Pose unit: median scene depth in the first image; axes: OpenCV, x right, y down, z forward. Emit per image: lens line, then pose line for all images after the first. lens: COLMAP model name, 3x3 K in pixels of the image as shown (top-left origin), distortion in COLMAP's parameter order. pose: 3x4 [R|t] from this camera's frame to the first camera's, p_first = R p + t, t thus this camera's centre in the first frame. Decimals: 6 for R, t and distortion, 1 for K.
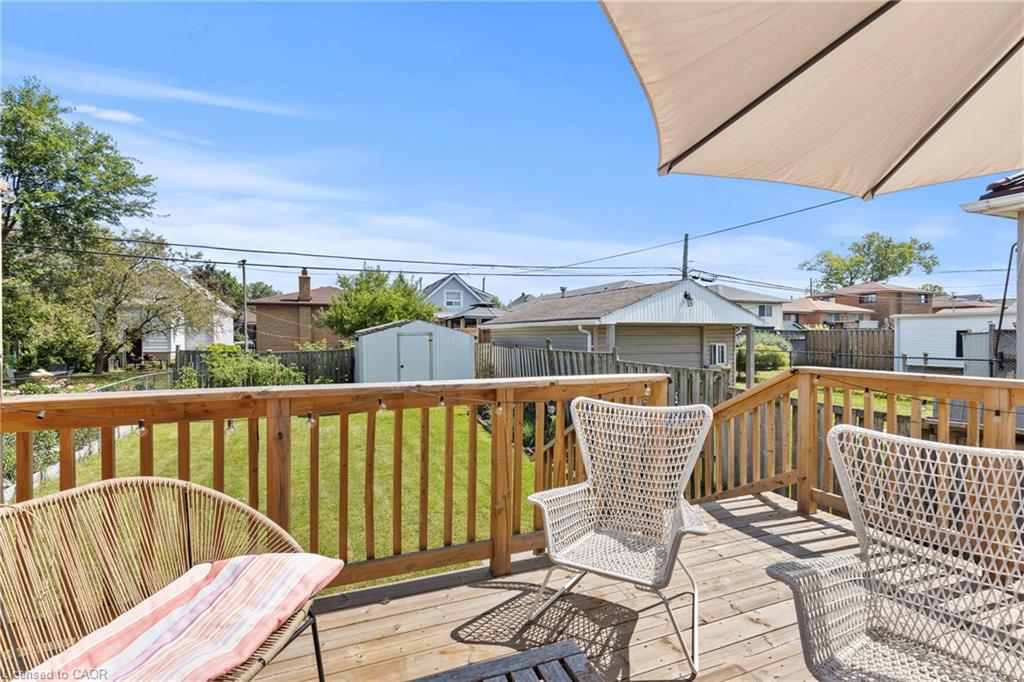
lens RADIAL K [[464.5, 0, 505.6], [0, 464.5, 339.9], [0, 0, 1]] dist [0.000410, -0.000053]
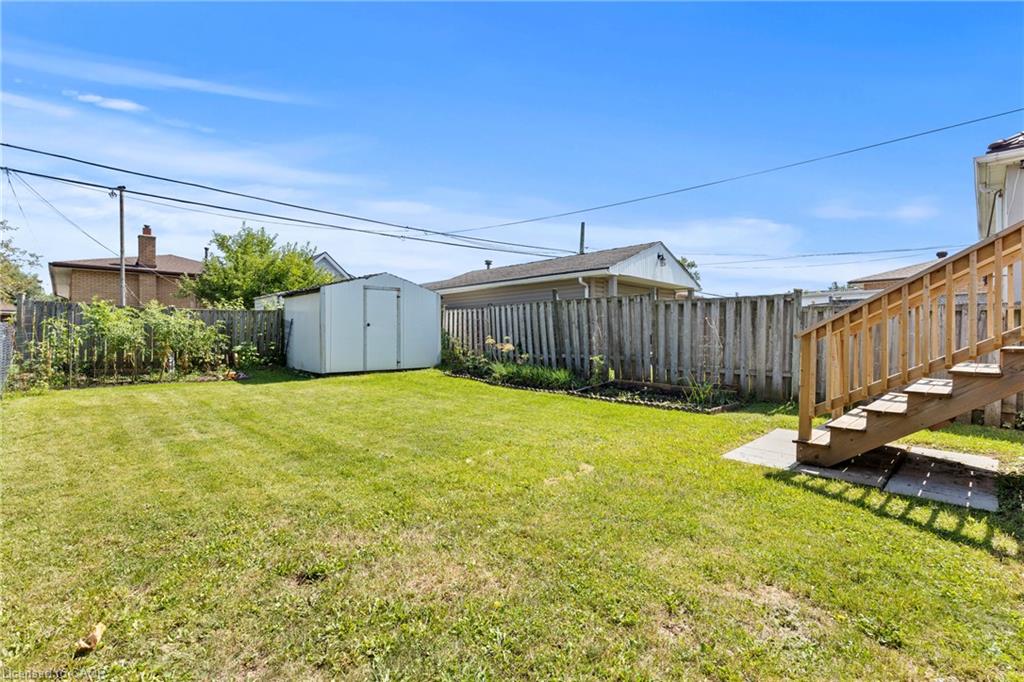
lens RADIAL K [[464.5, 0, 502.3], [0, 464.5, 338.8], [0, 0, 1]] dist [0.000410, -0.000053]
pose [[0.931864, -0.002094, 0.362801, -0.297706], [0.006562, 0.999917, -0.011084, 0.091653], [-0.362748, 0.012710, 0.931801, 0.109386]]
